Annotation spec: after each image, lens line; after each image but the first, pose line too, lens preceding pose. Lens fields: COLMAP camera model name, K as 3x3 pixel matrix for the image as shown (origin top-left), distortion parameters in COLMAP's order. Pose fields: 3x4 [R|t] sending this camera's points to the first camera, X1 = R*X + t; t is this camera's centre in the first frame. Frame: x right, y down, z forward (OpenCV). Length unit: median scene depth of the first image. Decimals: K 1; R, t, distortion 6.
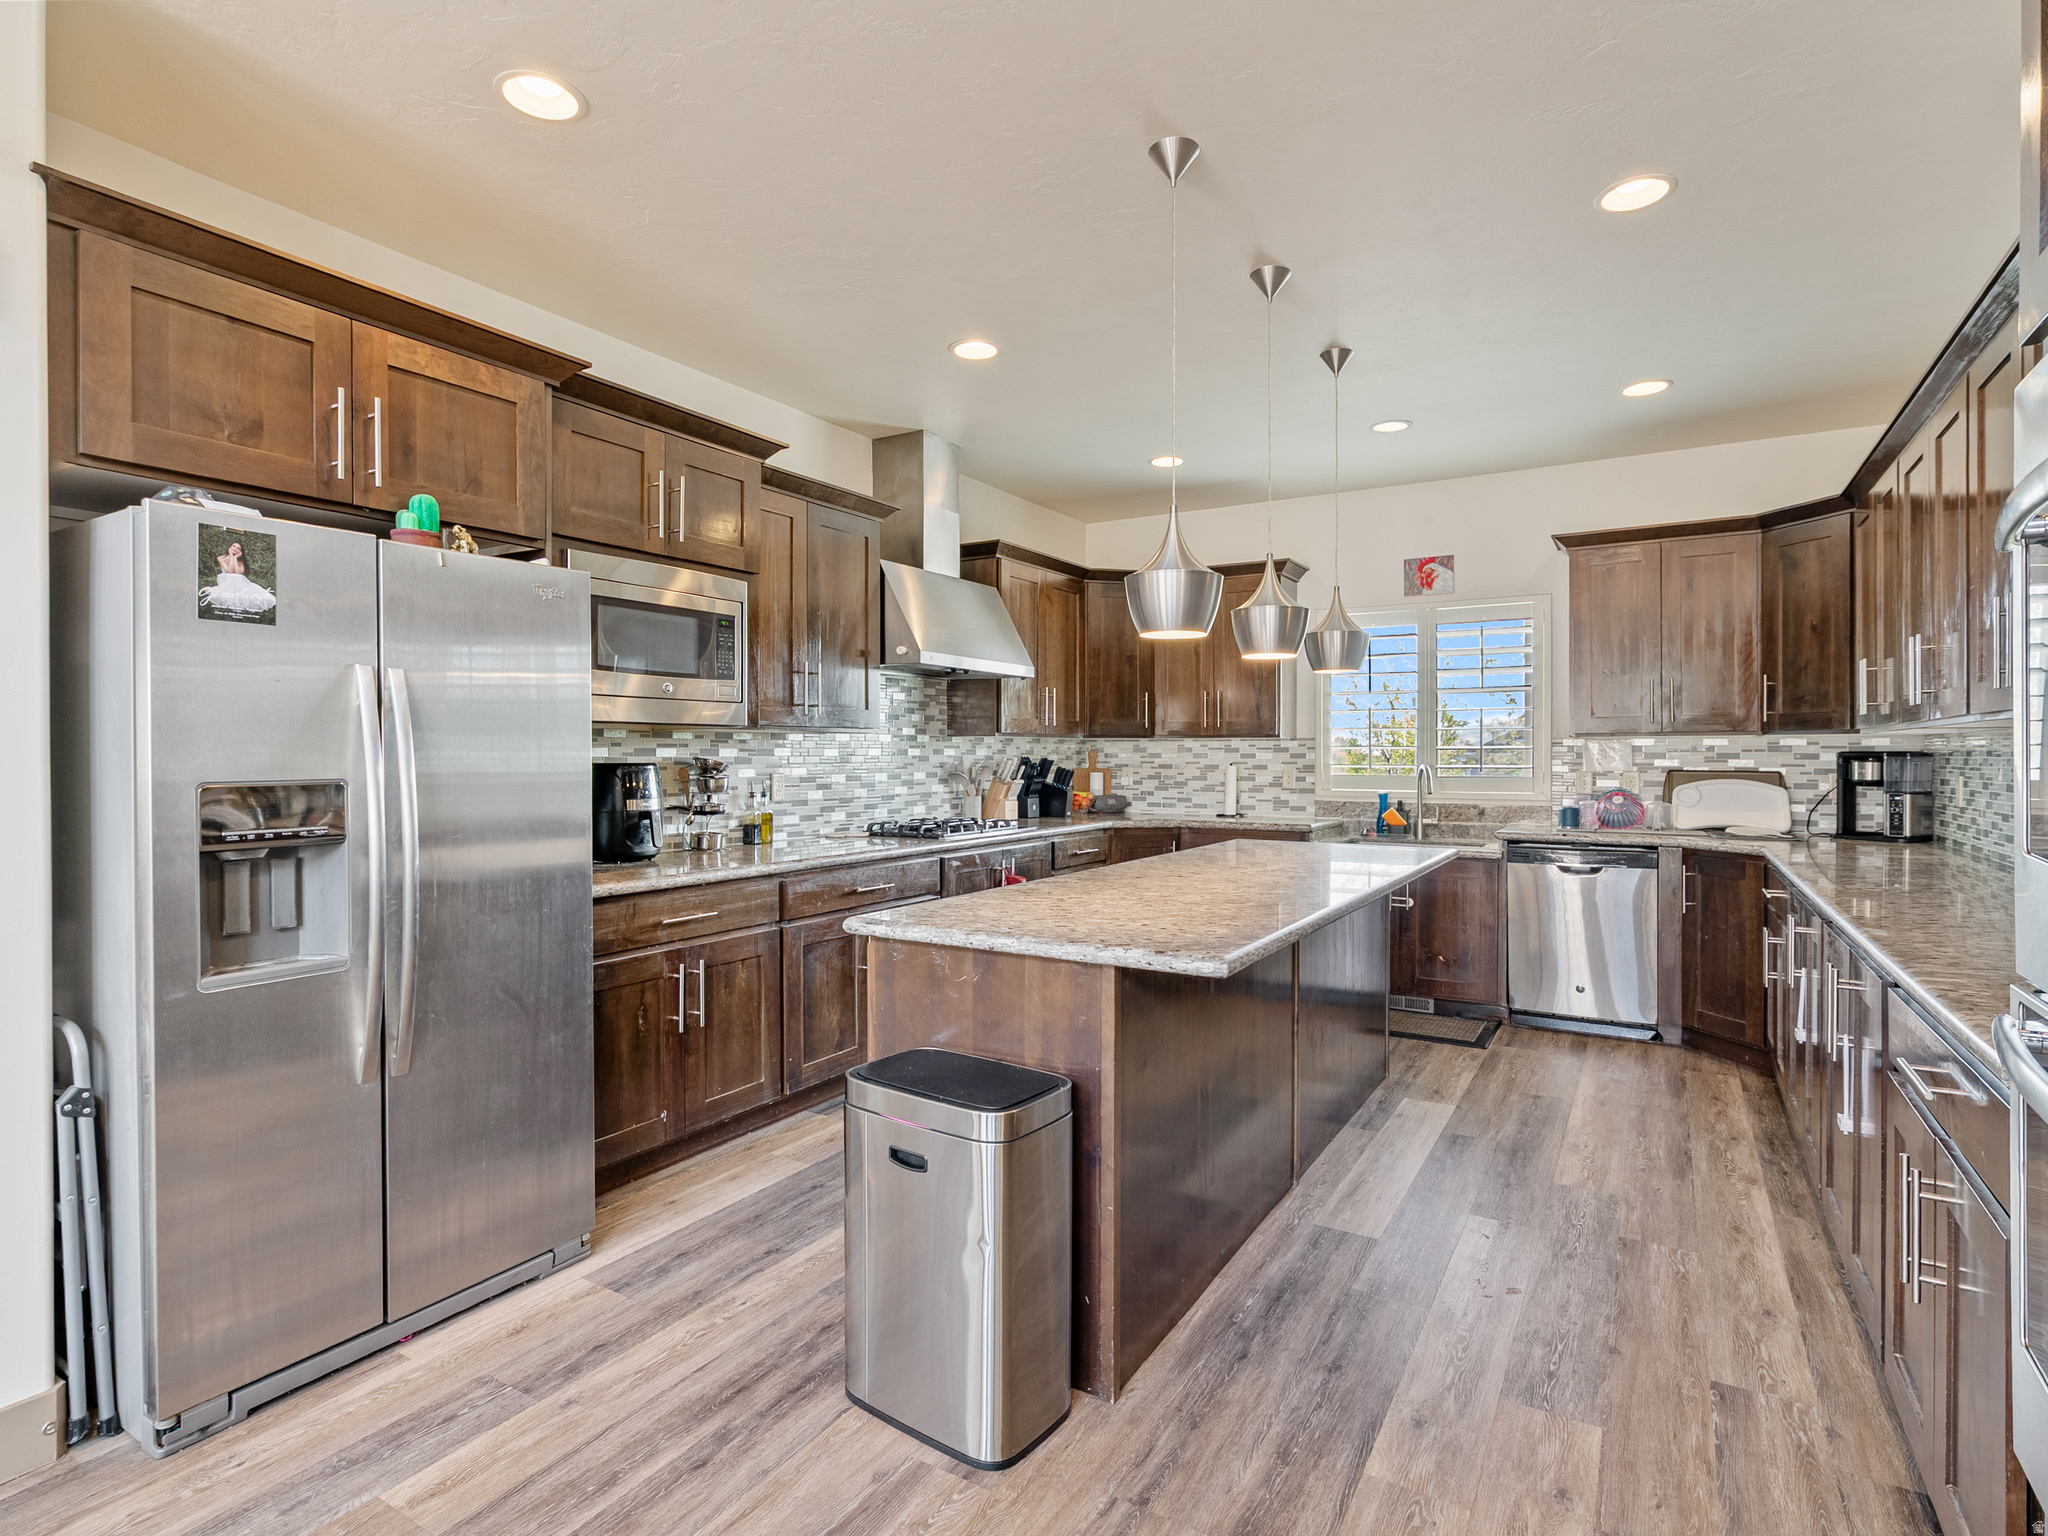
lens RADIAL K [[1040.6, 0, 1036.1], [0, 1040.6, 762.9], [0, 0, 1]] dist [-0.006355, 0.003423]
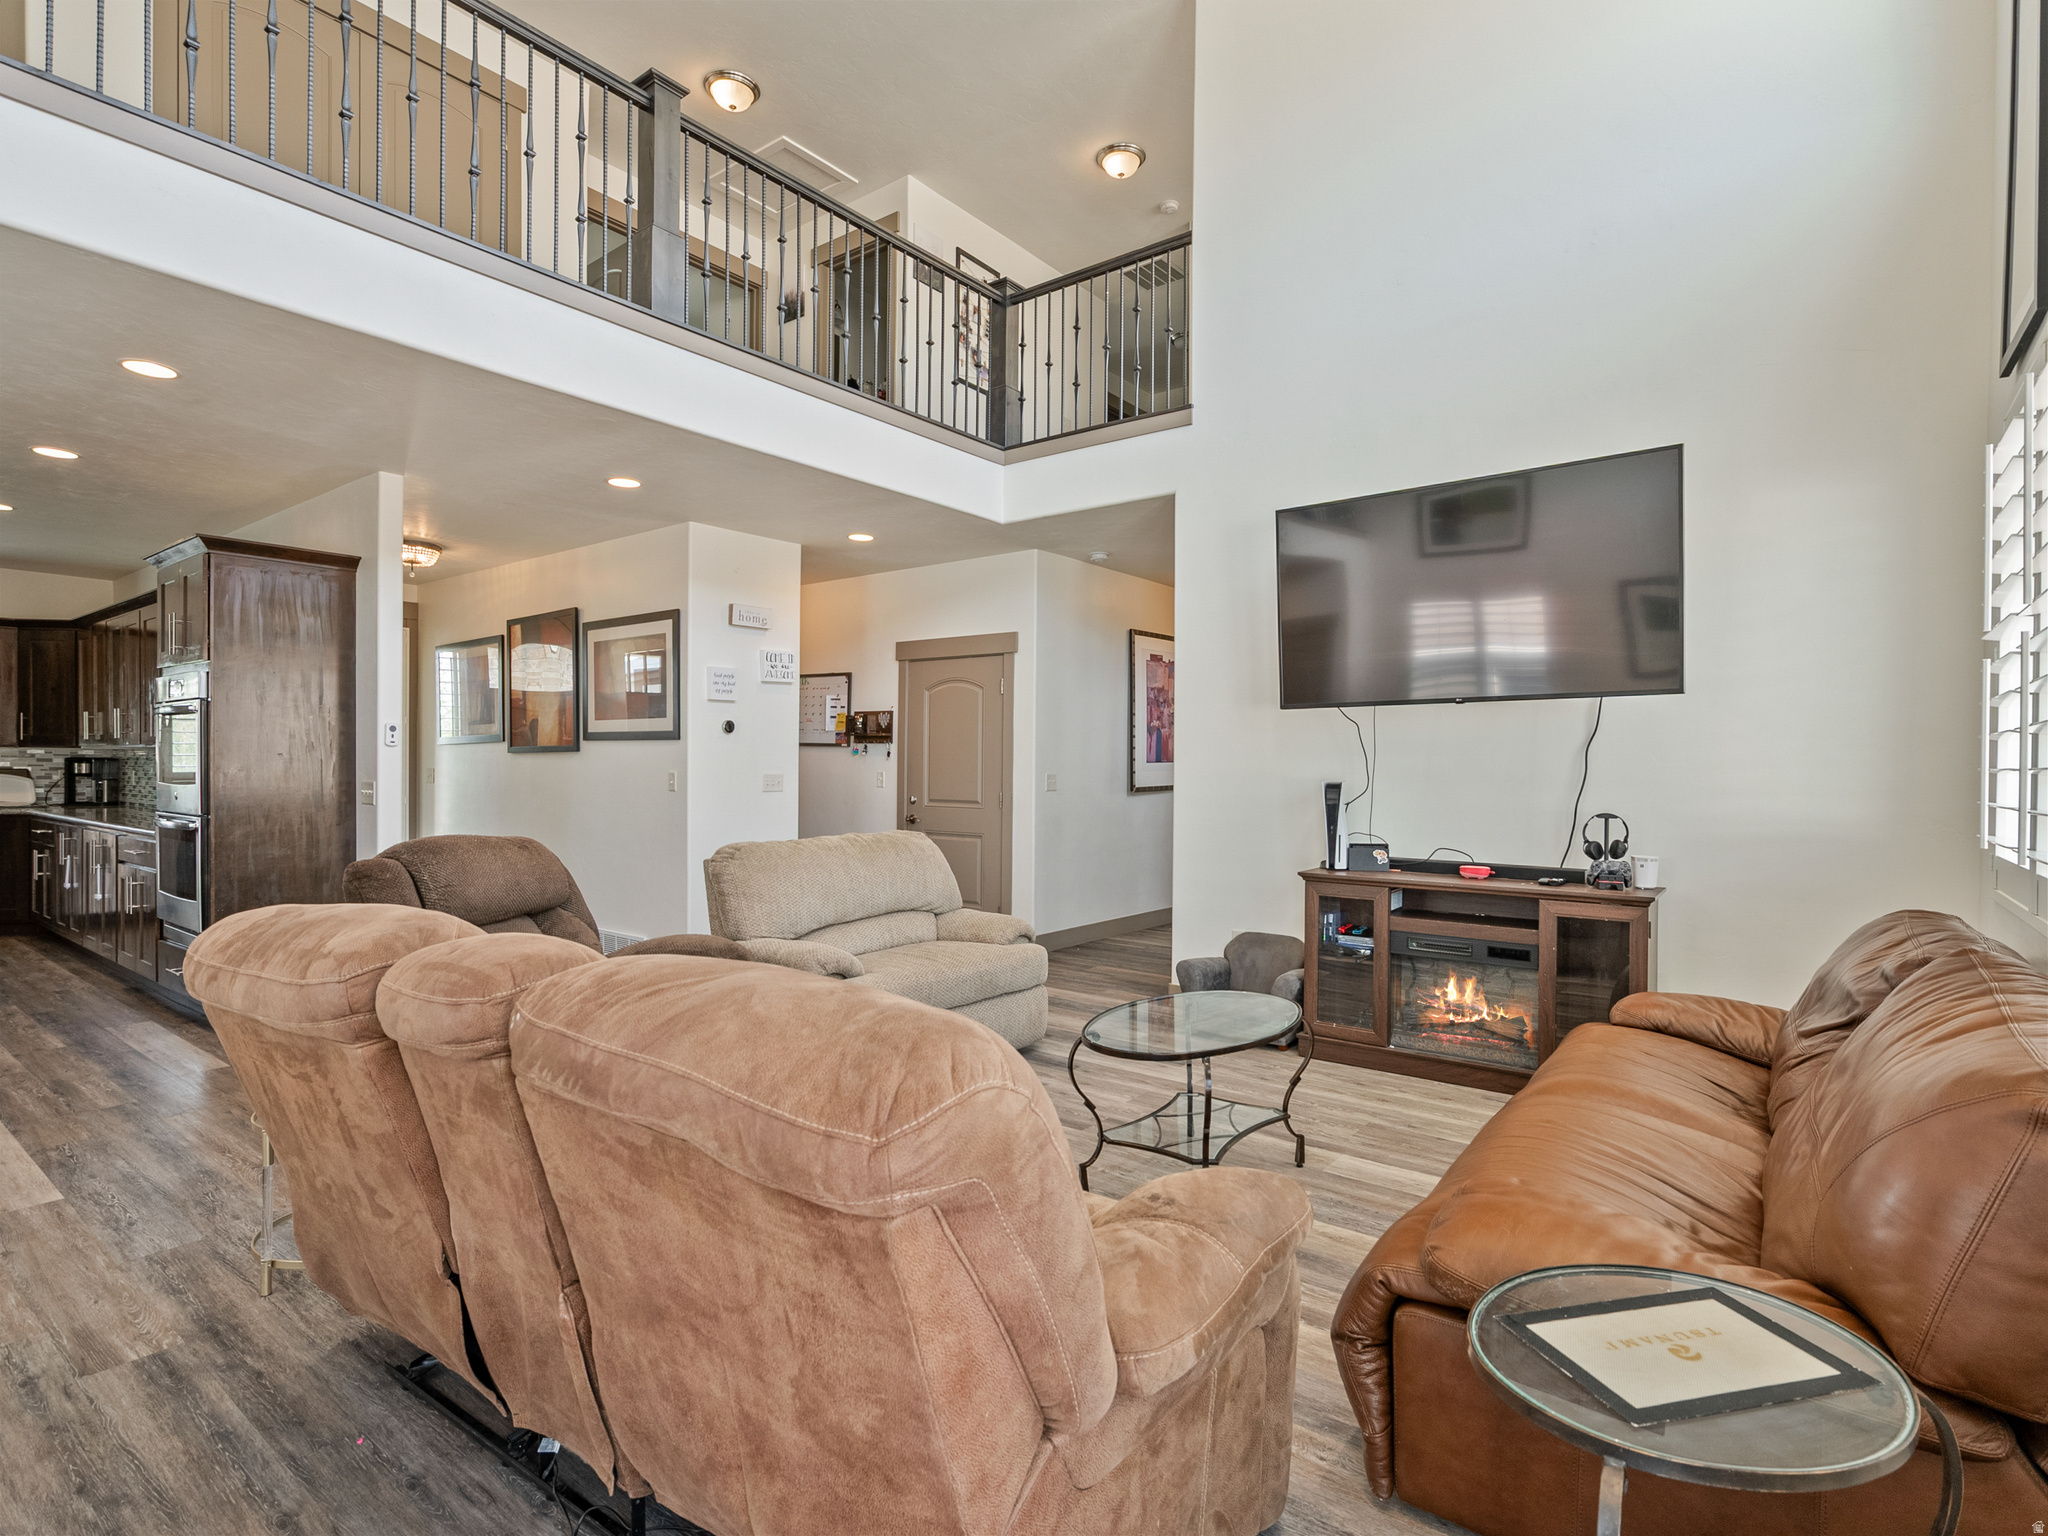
lens RADIAL K [[1040.6, 0, 1015.2], [0, 1040.6, 761.0], [0, 0, 1]] dist [-0.006355, 0.003423]
pose [[0.126126, 0.003265, 0.992009, -0.785482], [0.002099, 0.999991, -0.003558, 0.004711], [-0.992012, 0.002531, 0.126118, -0.839506]]
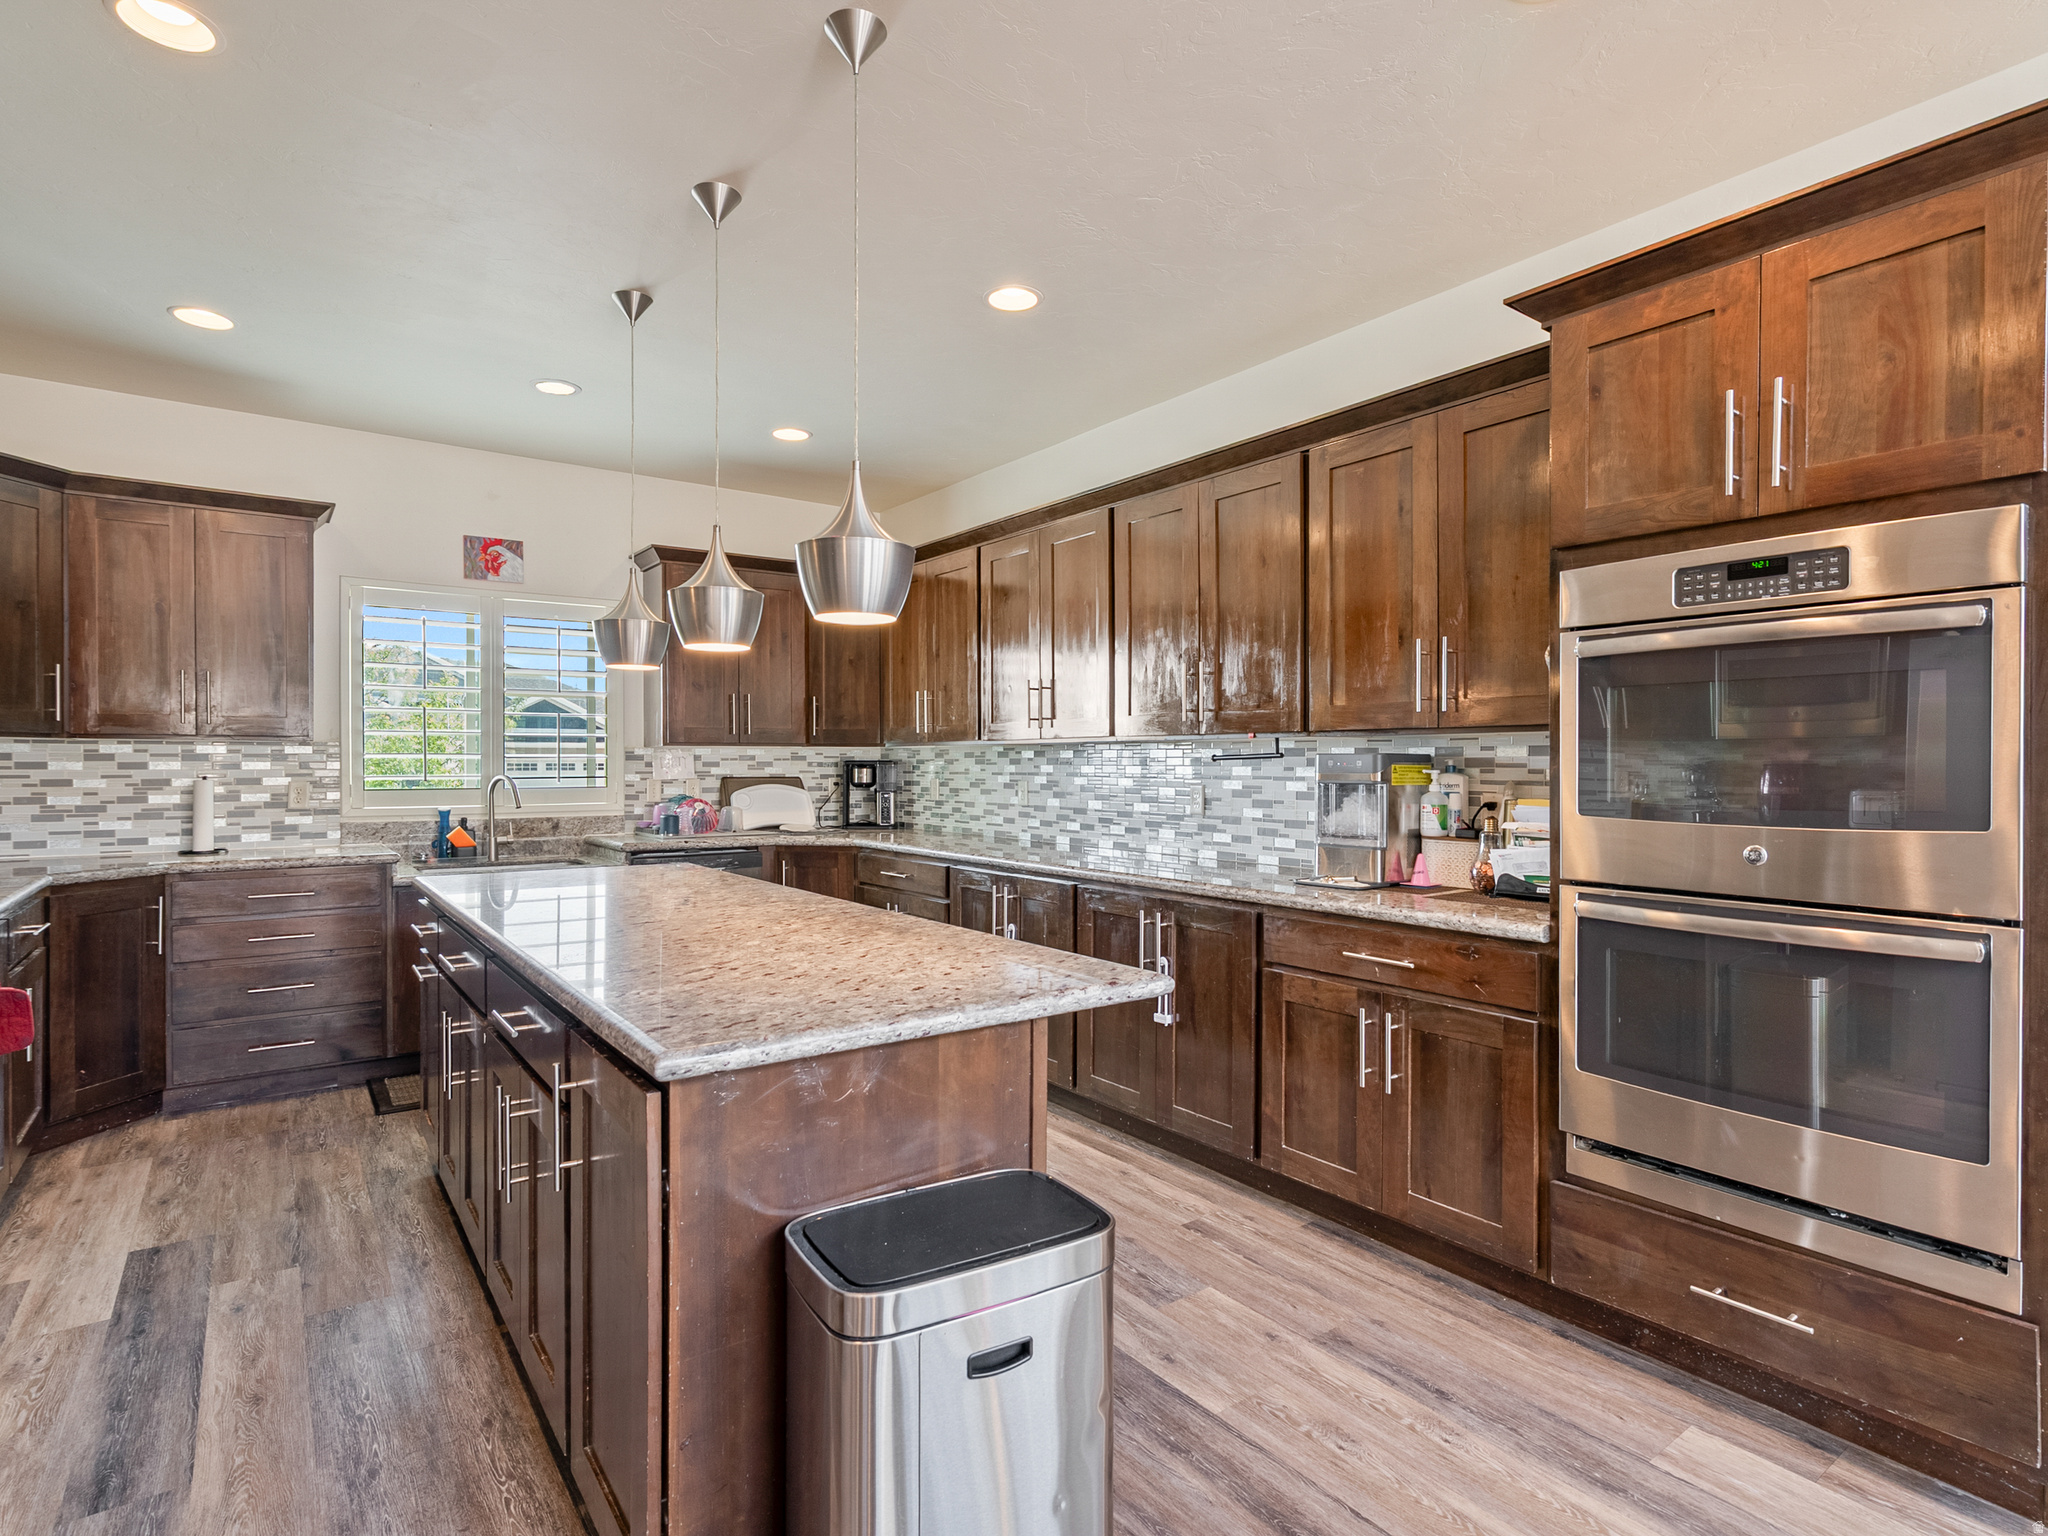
lens RADIAL K [[1040.6, 0, 1025.0], [0, 1040.6, 772.0], [0, 0, 1]] dist [-0.006355, 0.003423]
pose [[0.395031, -0.009118, 0.918622, -0.304105], [0.008531, 0.999944, 0.006256, -0.002939], [-0.918628, 0.005365, 0.395087, 0.294049]]
